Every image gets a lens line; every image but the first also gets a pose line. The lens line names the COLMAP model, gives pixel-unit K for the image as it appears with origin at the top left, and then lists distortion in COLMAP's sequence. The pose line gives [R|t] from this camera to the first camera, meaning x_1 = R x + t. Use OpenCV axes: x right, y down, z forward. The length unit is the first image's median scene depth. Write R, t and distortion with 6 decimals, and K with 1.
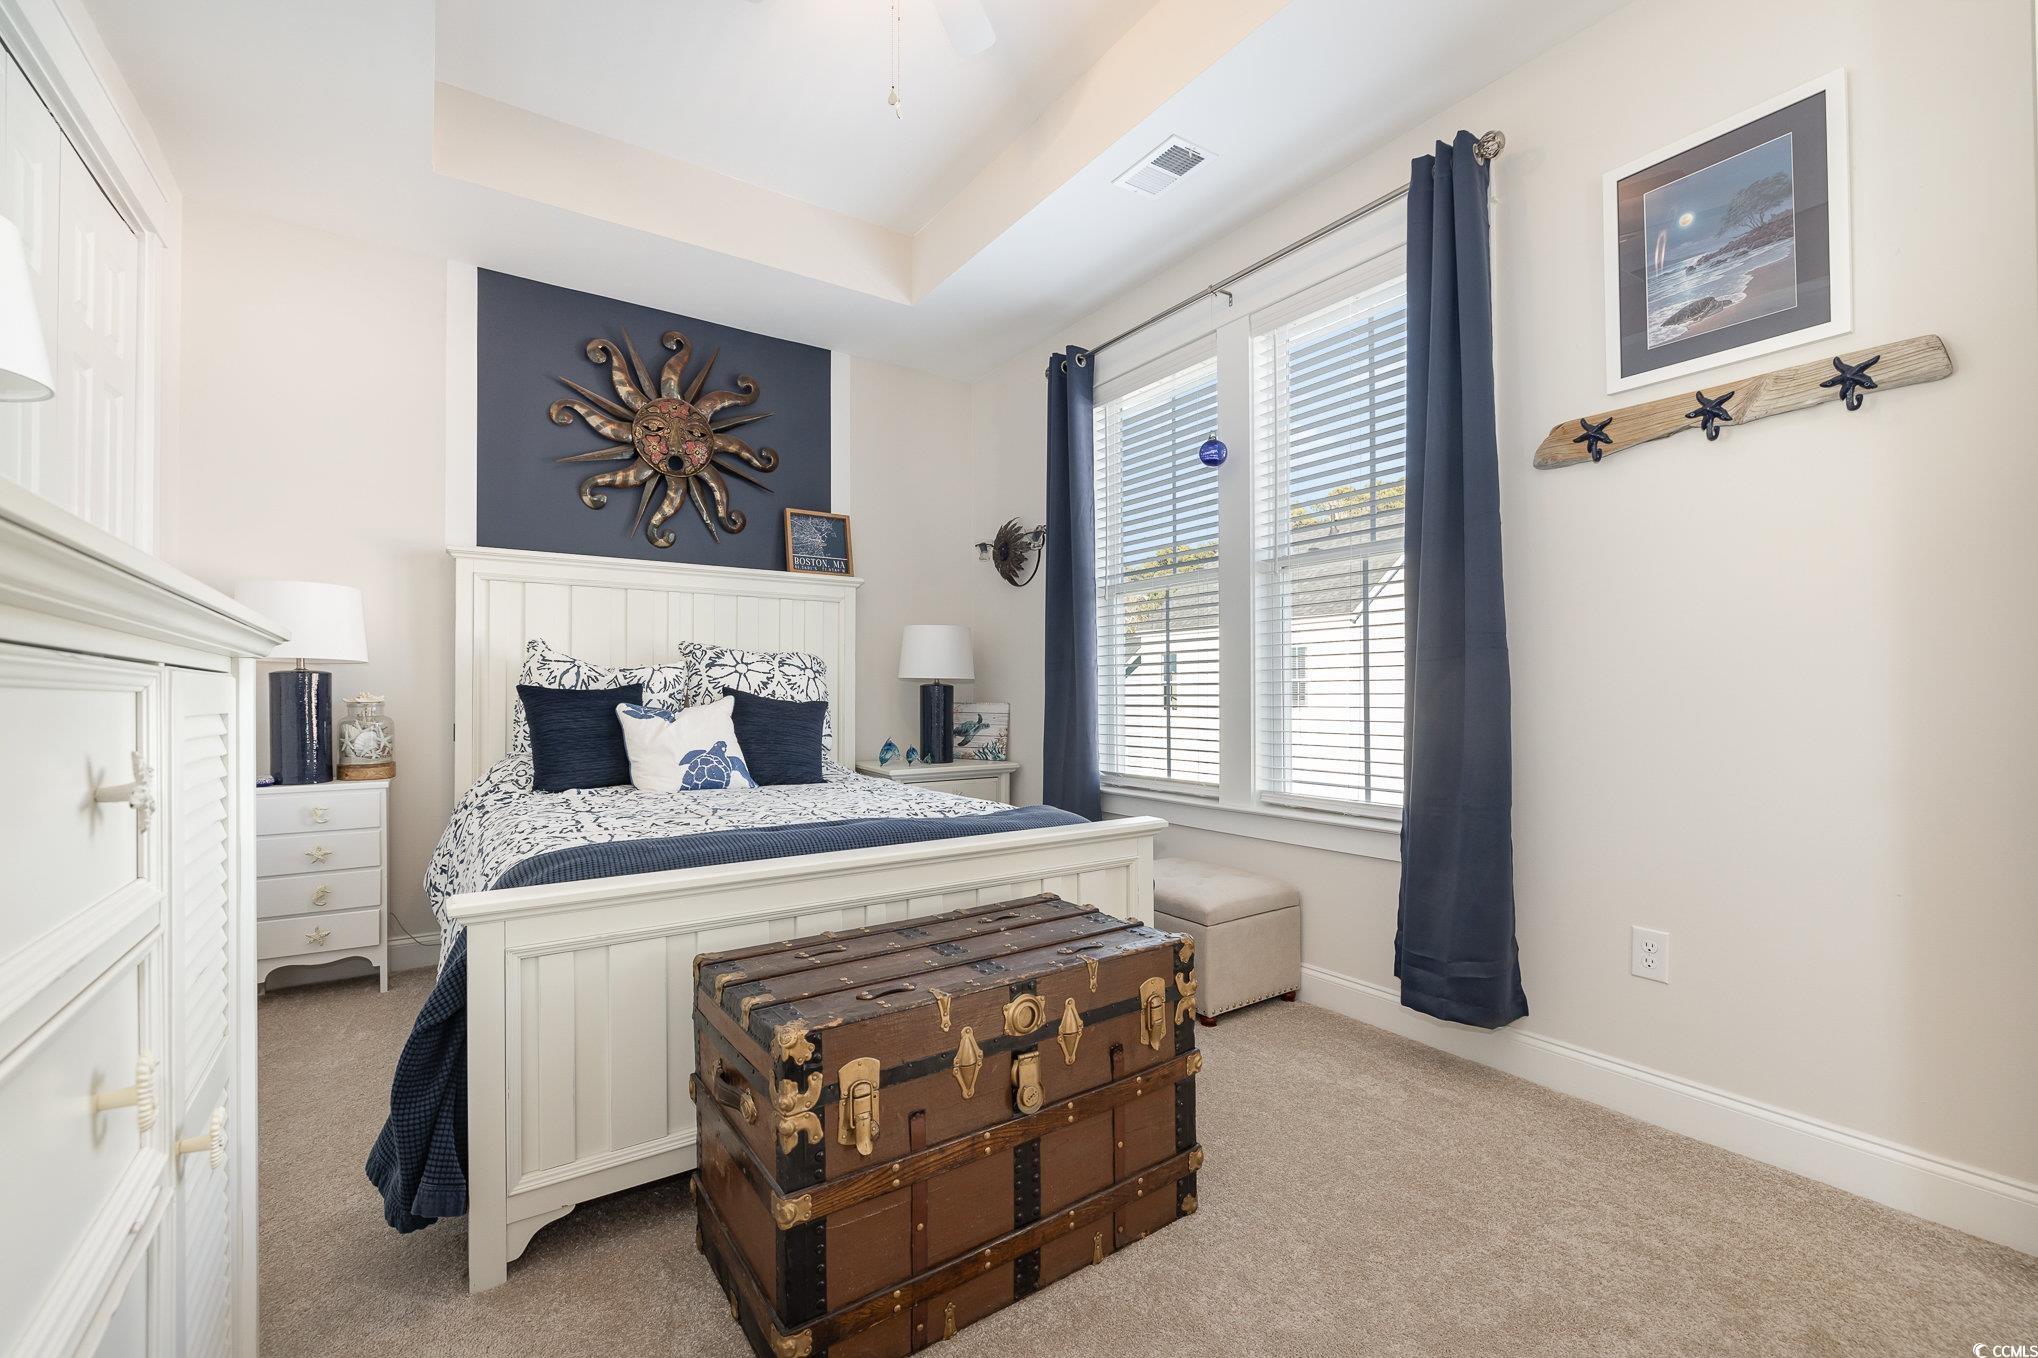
lens RADIAL K [[866.1, 0, 1023.5], [0, 866.1, 681.5], [0, 0, 1]] dist [-0.003206, -0.000264]
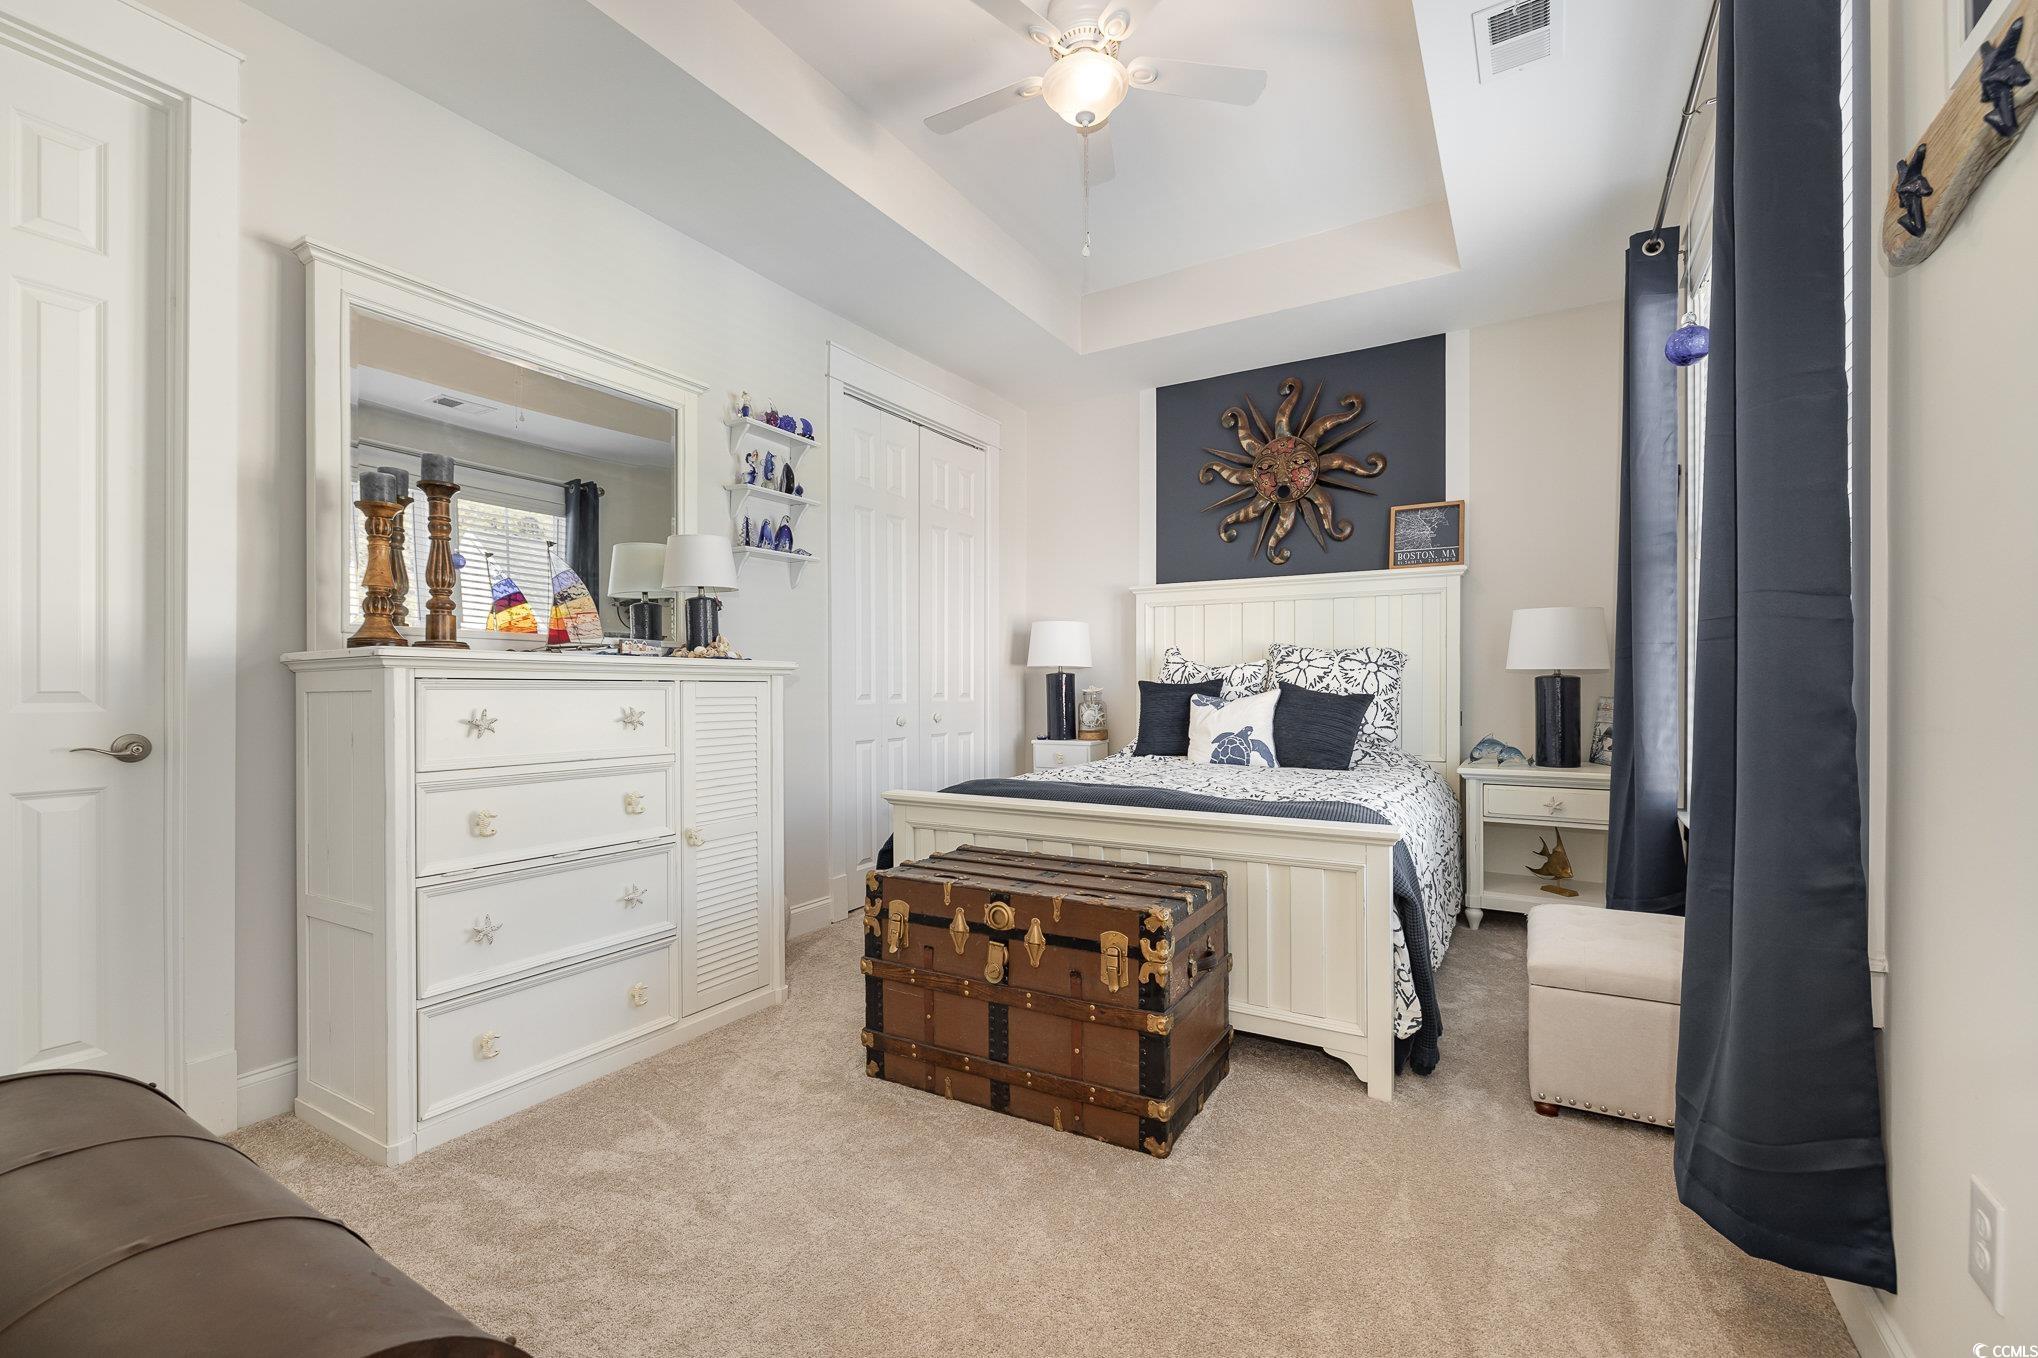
lens RADIAL K [[866.1, 0, 1023.8], [0, 866.1, 688.3], [0, 0, 1]] dist [-0.003206, -0.000264]
pose [[0.412026, 0.003940, -0.911164, 0.552241], [0.013847, 0.999848, 0.010586, -0.001090], [0.911067, -0.016978, 0.411909, 0.192887]]
